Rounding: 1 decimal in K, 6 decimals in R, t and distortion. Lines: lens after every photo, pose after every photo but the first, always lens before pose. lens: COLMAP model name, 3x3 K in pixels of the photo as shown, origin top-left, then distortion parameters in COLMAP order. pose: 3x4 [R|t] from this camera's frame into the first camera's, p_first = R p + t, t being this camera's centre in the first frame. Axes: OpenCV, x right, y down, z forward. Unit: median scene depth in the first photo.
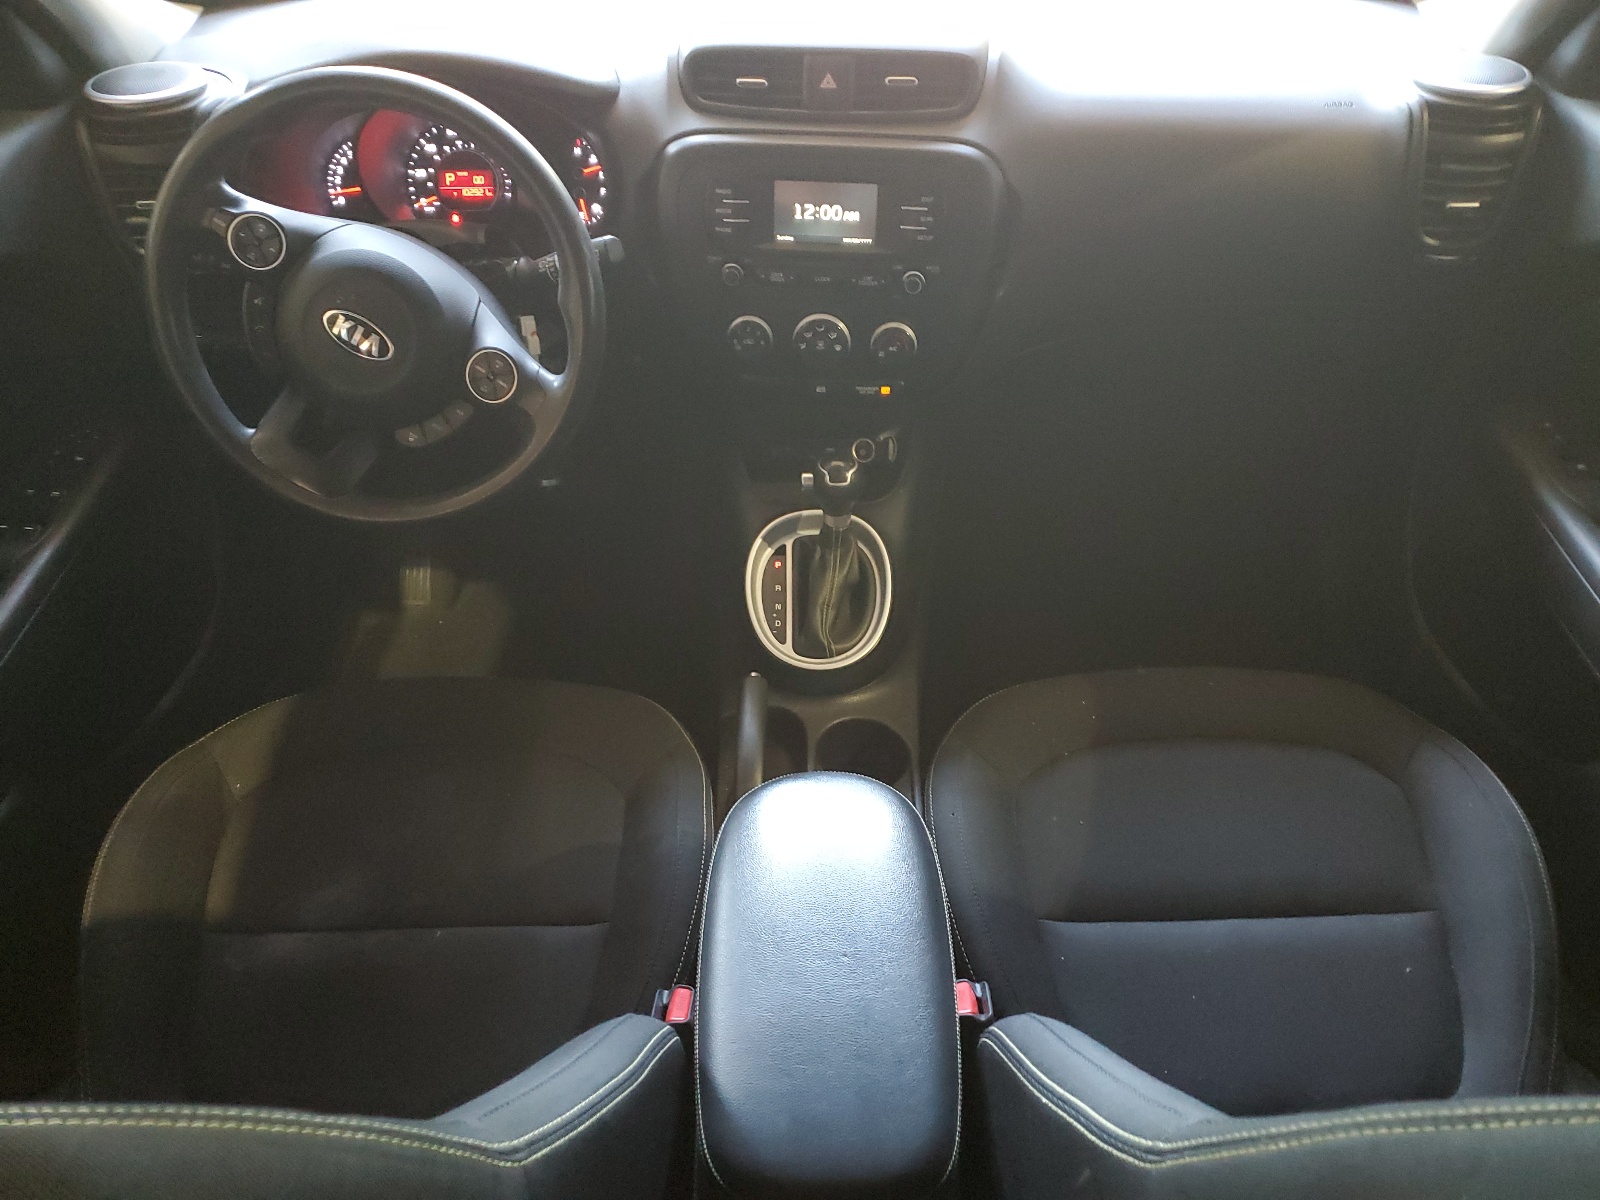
lens RADIAL K [[1217.2, 0, 805.7], [0, 1217.2, 599.6], [0, 0, 1]] dist [0.004518, 0.002782]
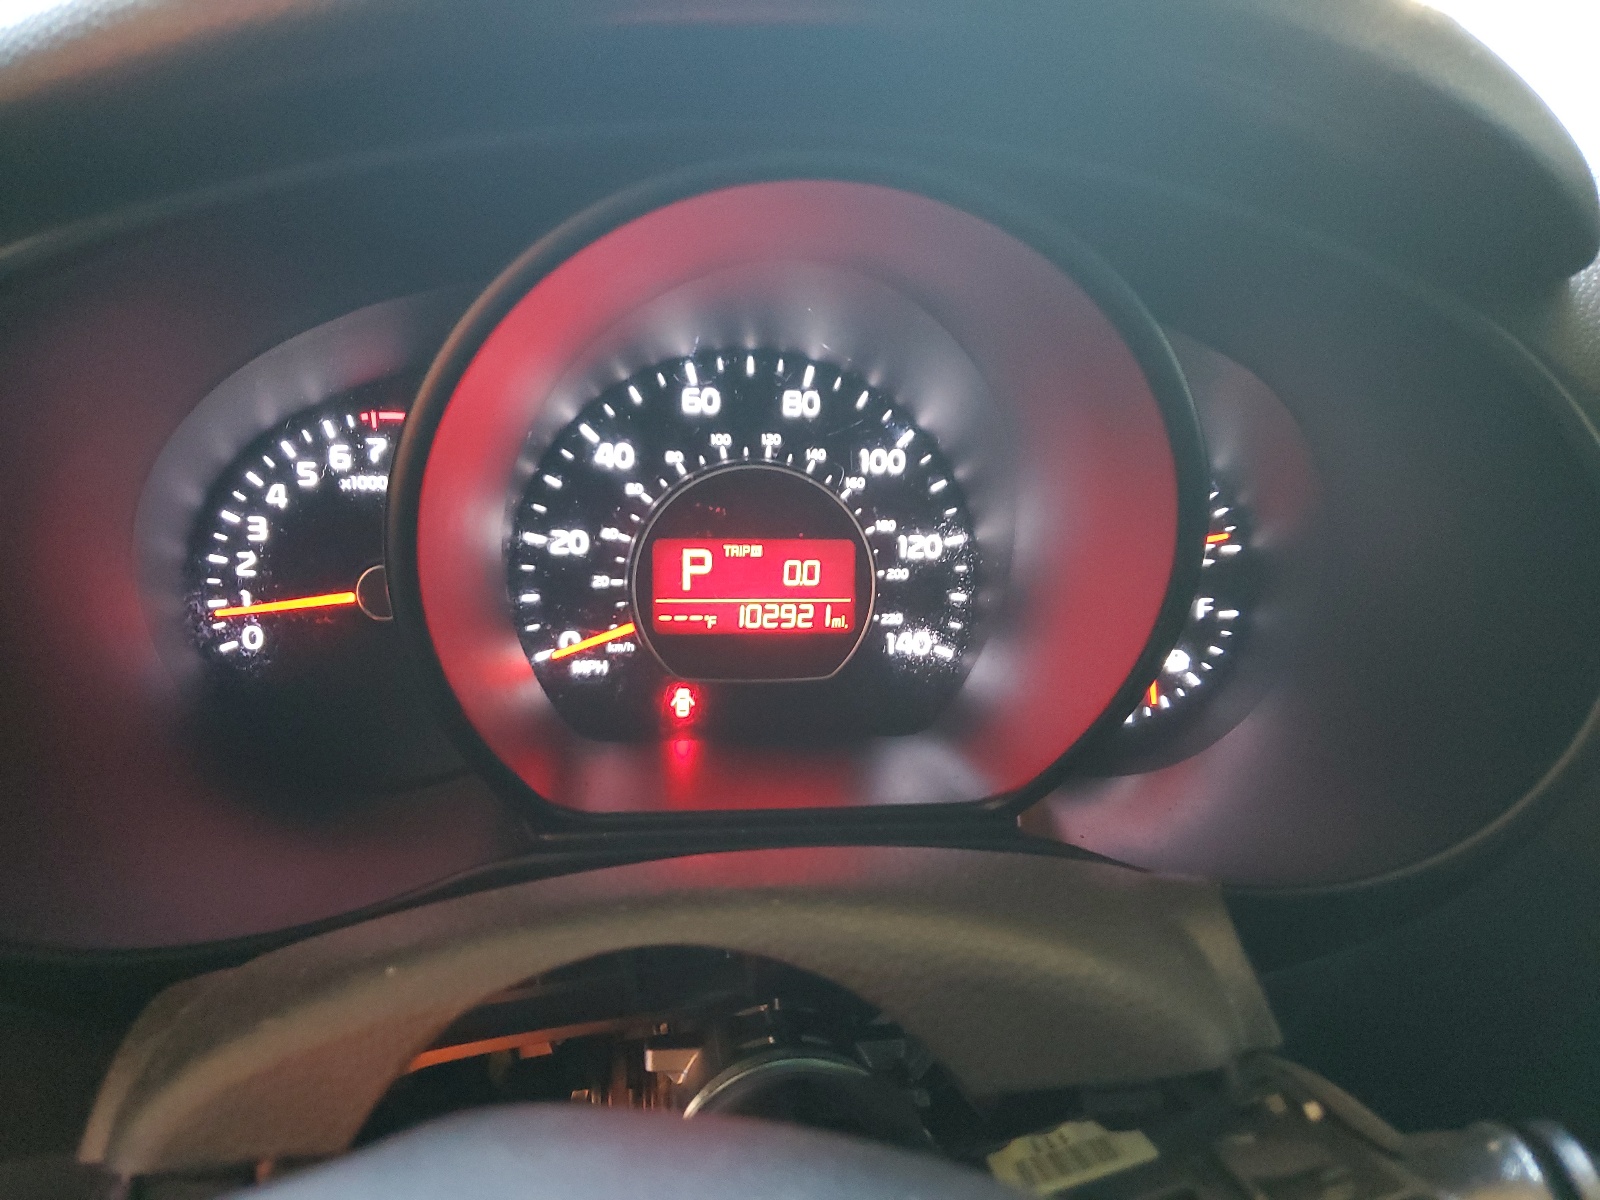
lens RADIAL K [[1217.2, 0, 795.7], [0, 1217.2, 596.8], [0, 0, 1]] dist [0.004518, 0.002782]
pose [[0.991081, 0.004615, 0.133181, -0.303724], [0.026602, 0.972434, -0.231654, -0.275447], [-0.130579, 0.233131, 0.963639, 0.738516]]
